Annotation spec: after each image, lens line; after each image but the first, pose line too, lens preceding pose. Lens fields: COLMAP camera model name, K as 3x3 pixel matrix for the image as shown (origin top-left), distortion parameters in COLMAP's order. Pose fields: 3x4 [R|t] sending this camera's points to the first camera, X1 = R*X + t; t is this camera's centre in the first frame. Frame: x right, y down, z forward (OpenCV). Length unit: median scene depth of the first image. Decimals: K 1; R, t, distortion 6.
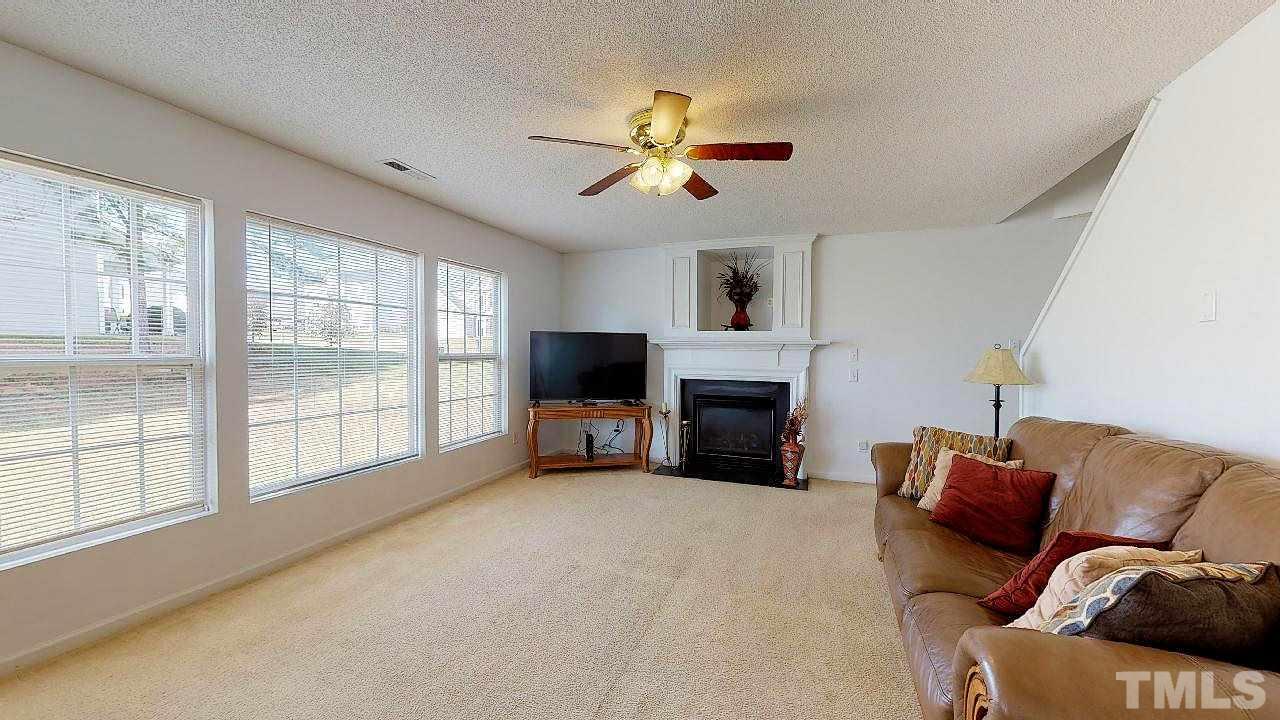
lens RADIAL K [[469.2, 0, 633.0], [0, 469.2, 360.7], [0, 0, 1]] dist [0.003127, 0.000034]
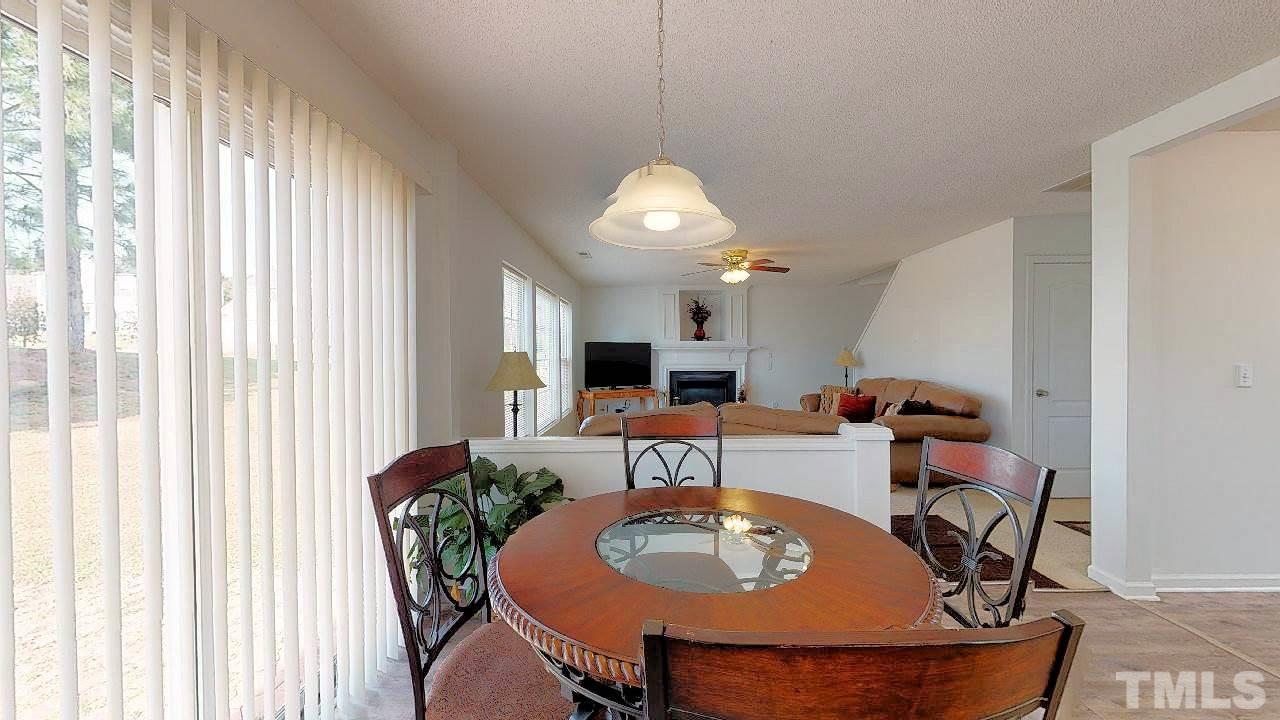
lens RADIAL K [[469.2, 0, 637.2], [0, 469.2, 360.0], [0, 0, 1]] dist [0.003127, 0.000034]
pose [[0.940402, -0.020051, 0.339473, -0.565792], [0.023305, 0.999713, -0.005509, 0.007090], [-0.339265, 0.013092, 0.940600, -0.466882]]
